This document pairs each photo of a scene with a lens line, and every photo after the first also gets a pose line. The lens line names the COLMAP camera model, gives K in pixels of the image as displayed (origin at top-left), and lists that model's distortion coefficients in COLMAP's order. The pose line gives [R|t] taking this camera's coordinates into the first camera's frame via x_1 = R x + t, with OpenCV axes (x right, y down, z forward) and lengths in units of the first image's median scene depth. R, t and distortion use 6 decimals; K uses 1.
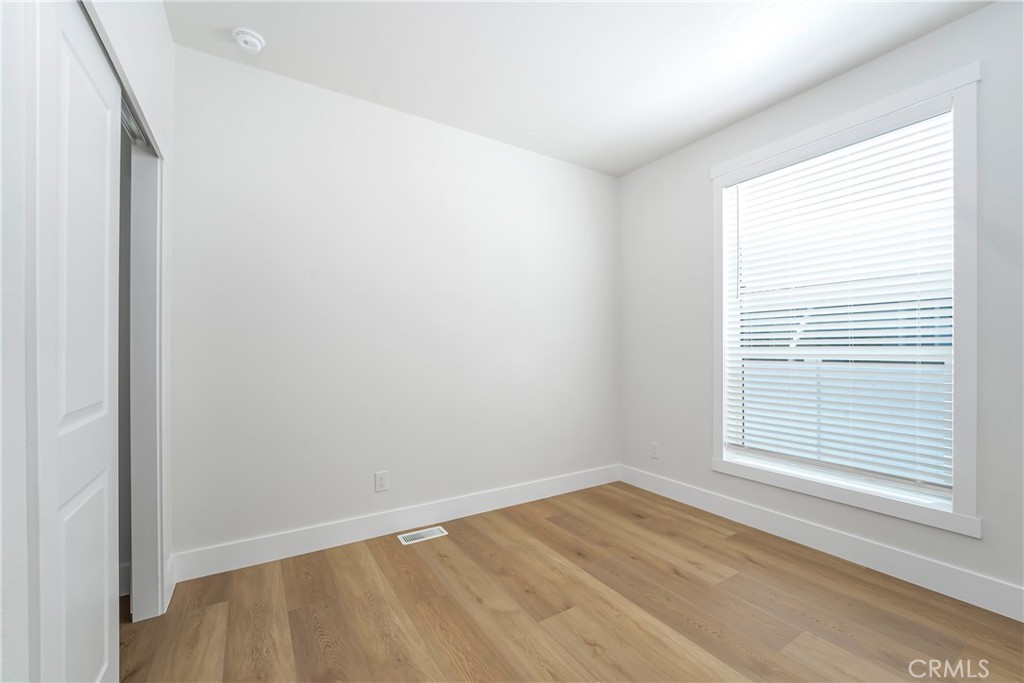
lens RADIAL K [[419.8, 0, 509.4], [0, 419.8, 342.1], [0, 0, 1]] dist [-0.013742, 0.000624]
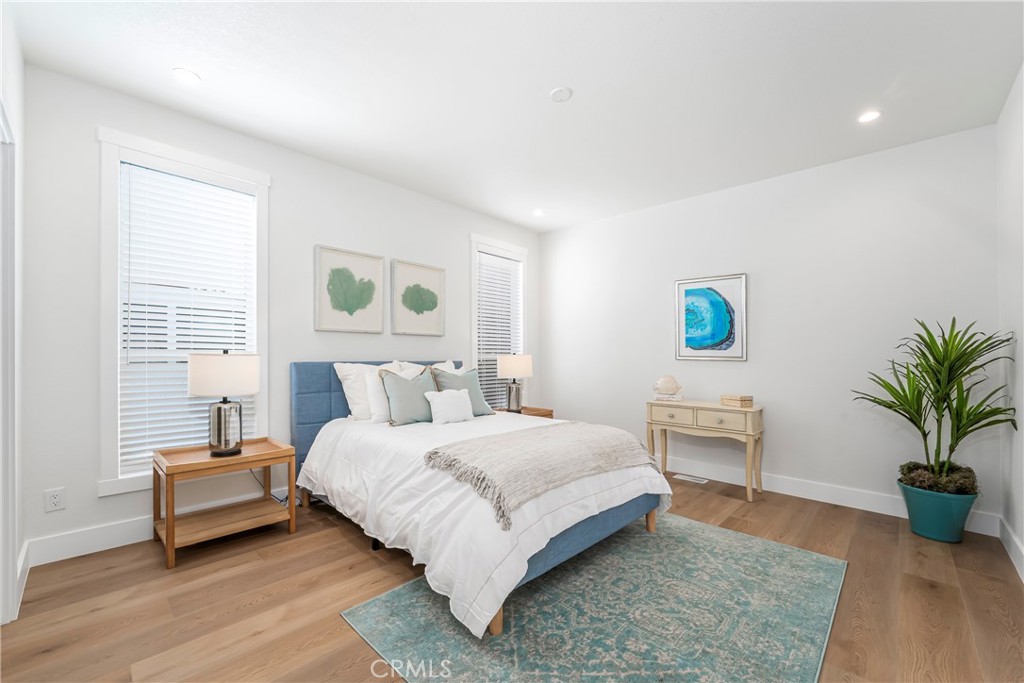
lens RADIAL K [[419.8, 0, 509.4], [0, 419.8, 342.1], [0, 0, 1]] dist [-0.013742, 0.000624]
pose [[-0.220810, 0.024765, 0.975002, -0.640623], [-0.021656, 0.999307, -0.030287, 0.005564], [-0.975076, -0.027802, -0.220120, 0.407635]]
